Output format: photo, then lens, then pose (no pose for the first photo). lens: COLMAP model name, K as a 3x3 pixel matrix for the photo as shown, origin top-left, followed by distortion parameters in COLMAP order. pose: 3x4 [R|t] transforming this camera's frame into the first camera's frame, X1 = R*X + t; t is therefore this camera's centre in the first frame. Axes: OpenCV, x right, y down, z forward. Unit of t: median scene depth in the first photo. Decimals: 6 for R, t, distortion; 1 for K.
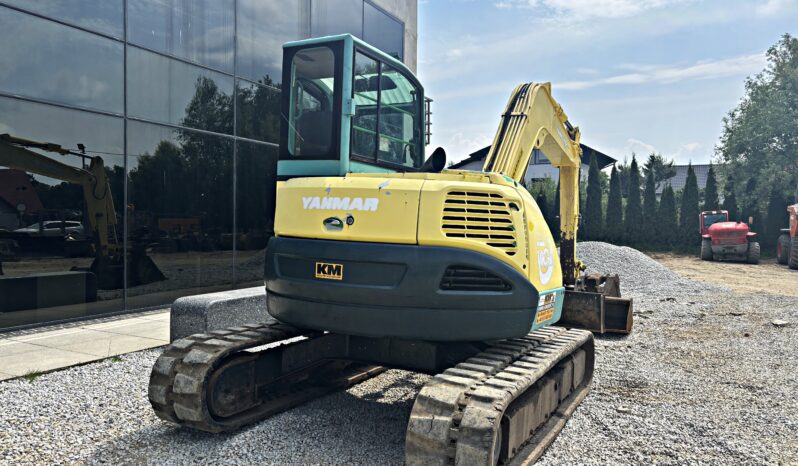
lens RADIAL K [[596.4, 0, 403.8], [0, 596.4, 232.2], [0, 0, 1]] dist [0.066793, -0.093118]
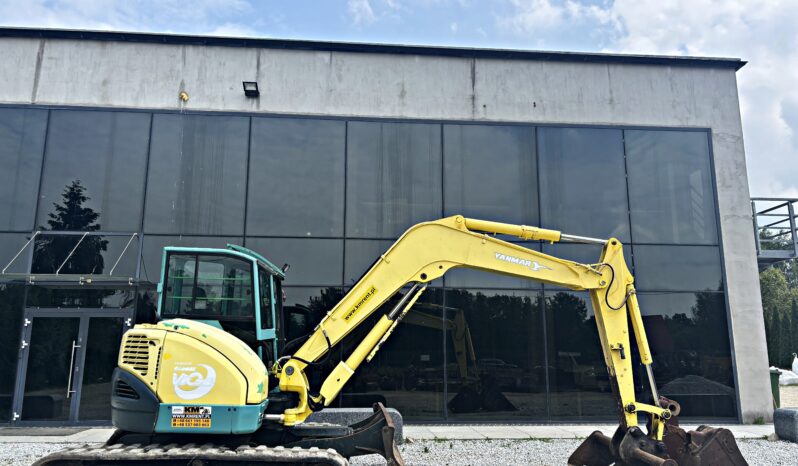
lens RADIAL K [[597.7, 0, 397.0], [0, 597.7, 235.7], [0, 0, 1]] dist [0.054133, -0.060814]
pose [[0.523561, -0.177072, -0.833384, 1.905067], [-0.014206, 0.976214, -0.216345, 0.014320], [0.851870, 0.125108, 0.508592, 0.719504]]
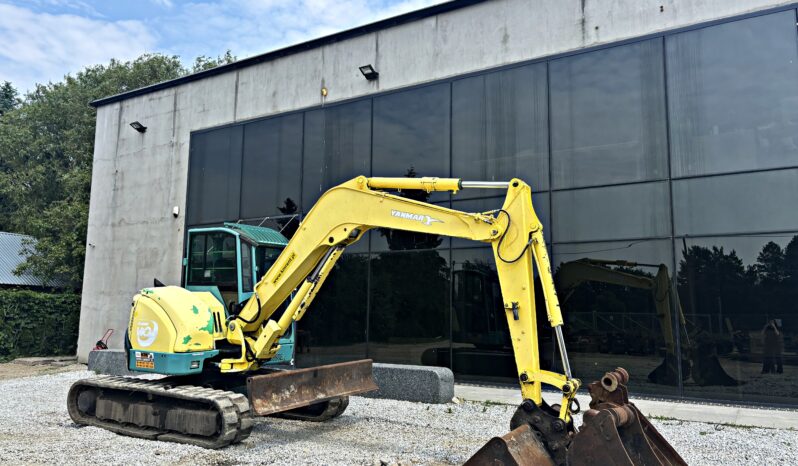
lens RADIAL K [[599.4, 0, 401.2], [0, 599.4, 234.0], [0, 0, 1]] dist [0.043015, -0.041293]
pose [[-0.062484, -0.145165, -0.987432, 2.268806], [-0.030979, 0.989171, -0.143460, -0.014085], [0.997565, 0.021625, -0.066304, 2.096301]]
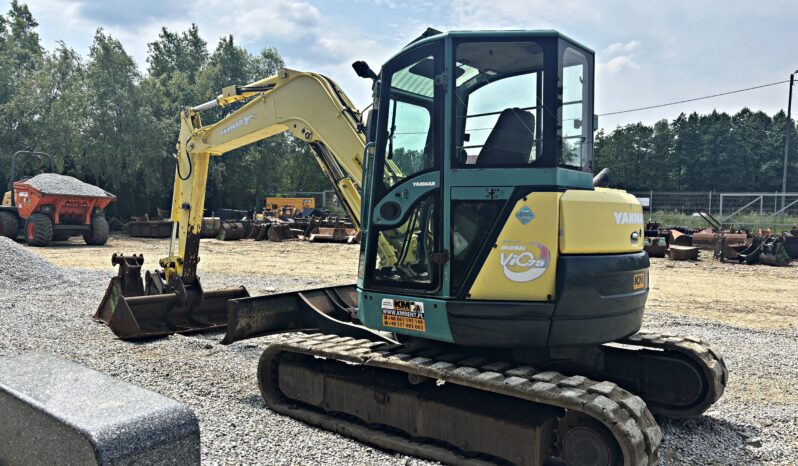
lens RADIAL K [[597.7, 0, 397.0], [0, 597.7, 235.7], [0, 0, 1]] dist [0.054133, -0.060814]
pose [[0.196010, -0.068948, 0.978175, -1.273253], [0.013182, 0.997620, 0.067677, -0.096568], [-0.980513, -0.000371, 0.196453, 1.211197]]
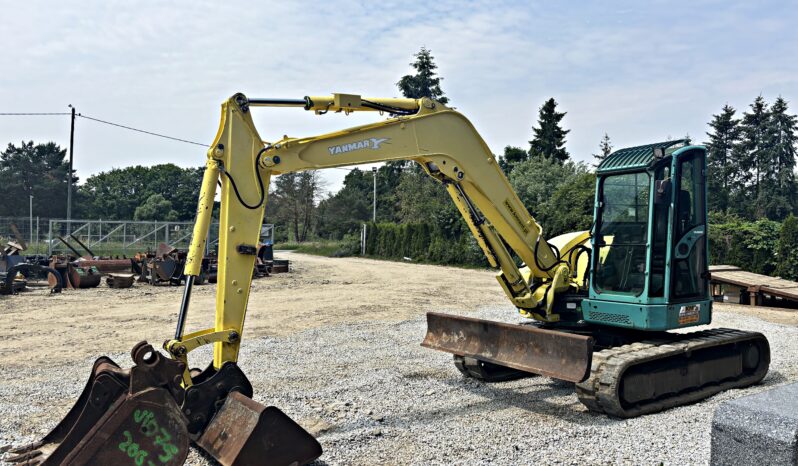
lens RADIAL K [[597.7, 0, 397.0], [0, 597.7, 235.7], [0, 0, 1]] dist [0.054133, -0.060814]
pose [[-0.876416, -0.027264, 0.480782, -0.320731], [-0.015440, 0.999474, 0.028532, -0.141398], [-0.481307, 0.017583, -0.876376, 3.306451]]
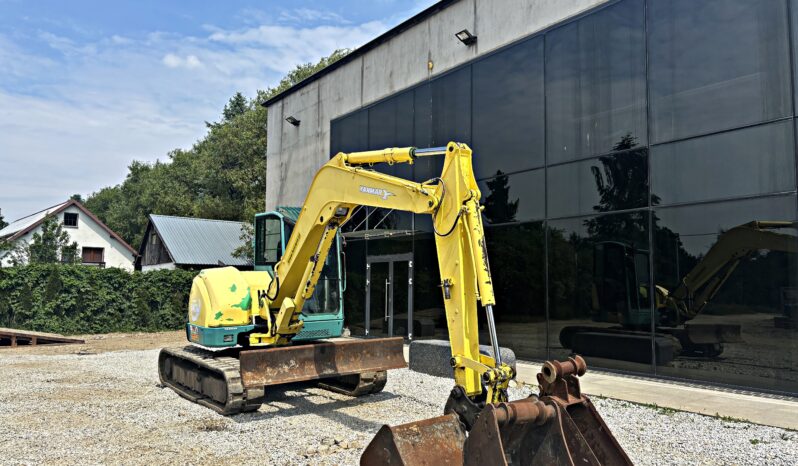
lens RADIAL K [[597.0, 0, 408.9], [0, 597.0, 243.5], [0, 0, 1]] dist [0.058779, -0.041214]
pose [[-0.428255, -0.079843, -0.900124, 1.989642], [-0.028989, 0.996790, -0.074625, -0.050242], [0.903193, -0.005865, -0.429195, 2.823830]]
